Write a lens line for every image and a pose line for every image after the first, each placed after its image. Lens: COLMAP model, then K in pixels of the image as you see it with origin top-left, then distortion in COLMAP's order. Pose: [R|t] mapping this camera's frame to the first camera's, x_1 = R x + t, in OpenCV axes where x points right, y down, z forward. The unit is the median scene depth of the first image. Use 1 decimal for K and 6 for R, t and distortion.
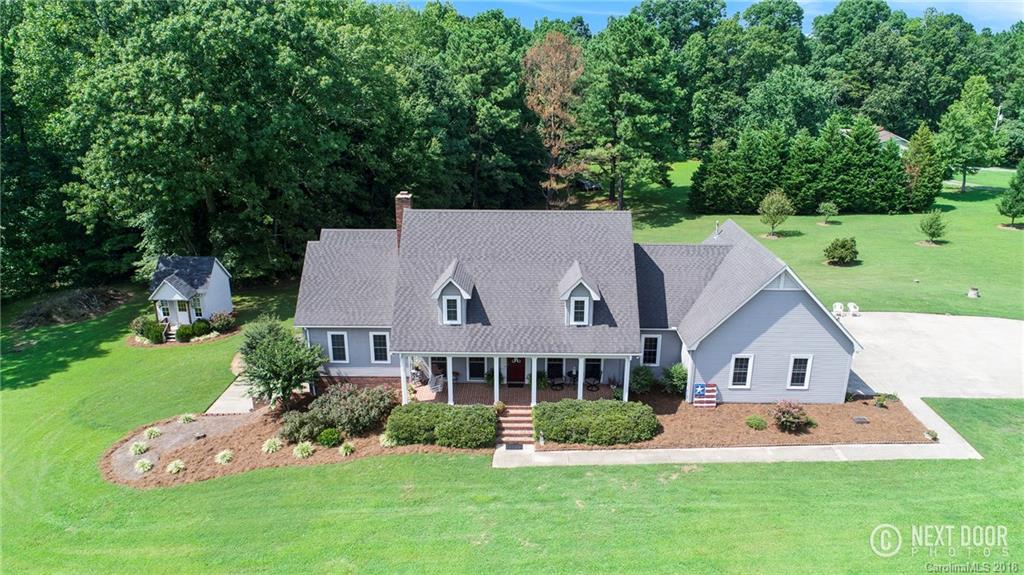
lens RADIAL K [[709.3, 0, 510.5], [0, 709.3, 286.9], [0, 0, 1]] dist [-0.004299, -0.000690]
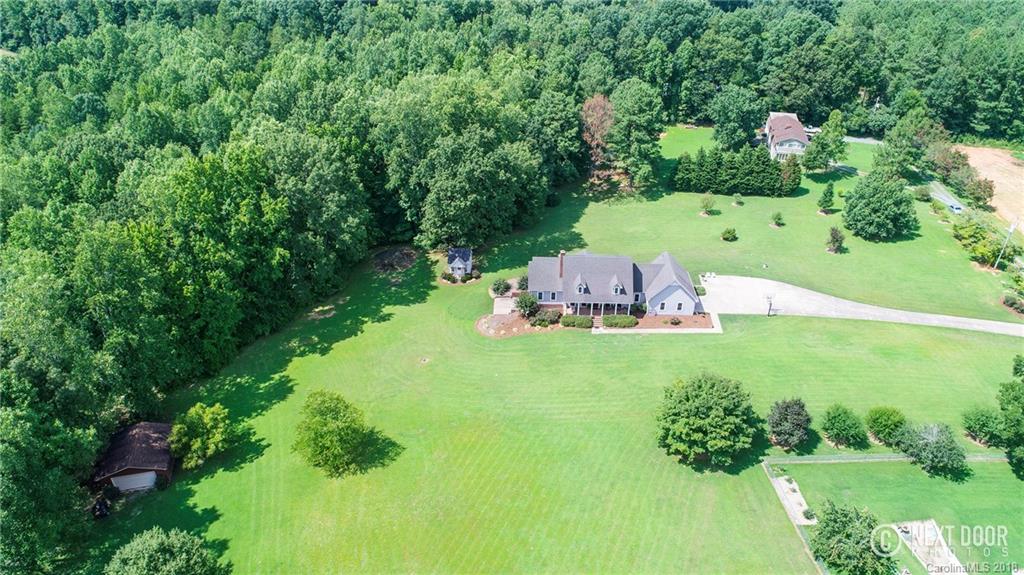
lens RADIAL K [[709.3, 0, 512.2], [0, 709.3, 288.4], [0, 0, 1]] dist [-0.004299, -0.000690]
pose [[0.999956, 0.008445, -0.004125, -0.281976], [-0.007278, 0.973442, 0.228818, -0.541366], [0.005948, -0.228778, 0.973461, -1.686423]]
